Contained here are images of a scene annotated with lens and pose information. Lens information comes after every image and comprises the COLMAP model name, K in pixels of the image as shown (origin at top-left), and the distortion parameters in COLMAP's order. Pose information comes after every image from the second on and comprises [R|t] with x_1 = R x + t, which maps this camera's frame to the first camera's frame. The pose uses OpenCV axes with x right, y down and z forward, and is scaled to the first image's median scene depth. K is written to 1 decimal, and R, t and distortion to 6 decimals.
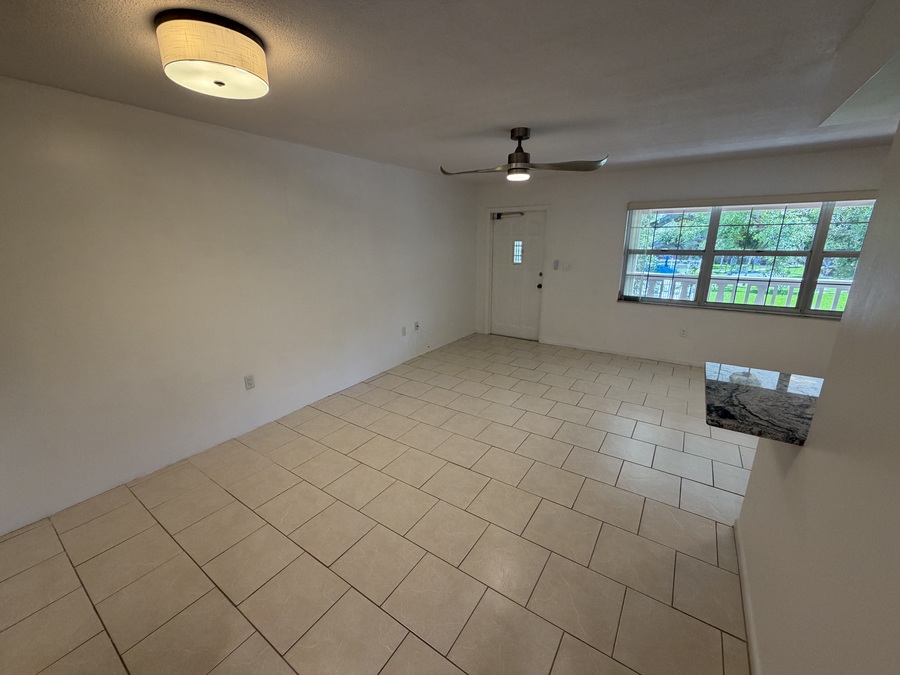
lens RADIAL K [[358.0, 0, 451.9], [0, 358.0, 332.2], [0, 0, 1]] dist [-0.006055, 0.000368]
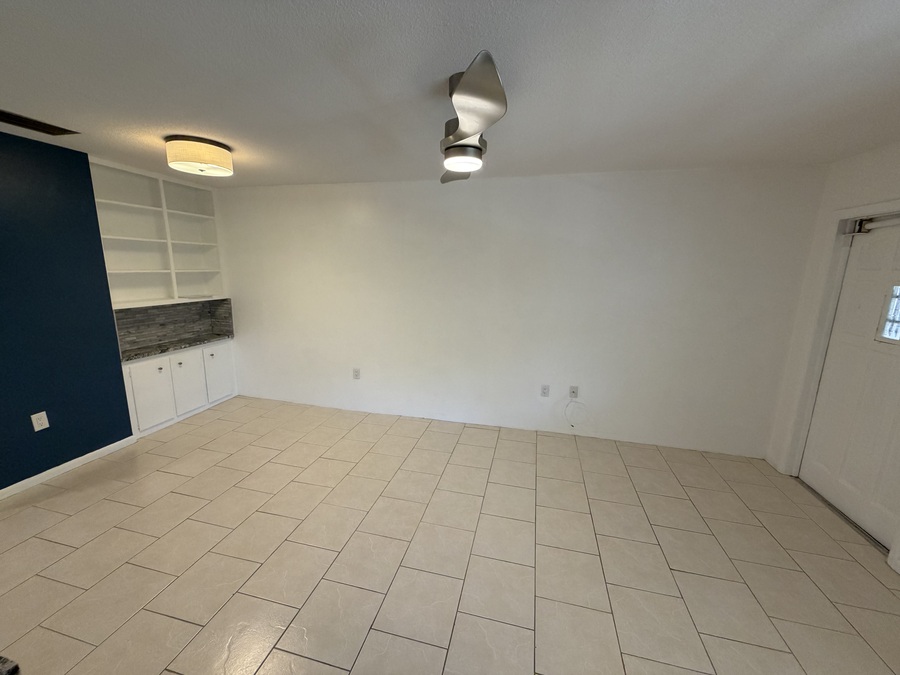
lens RADIAL K [[358.0, 0, 447.9], [0, 358.0, 337.2], [0, 0, 1]] dist [-0.006055, 0.000368]
pose [[0.348337, 0.191286, -0.917644, 0.483773], [-0.261567, 0.959907, 0.100805, -0.138799], [0.900136, 0.204911, 0.384405, 0.533200]]
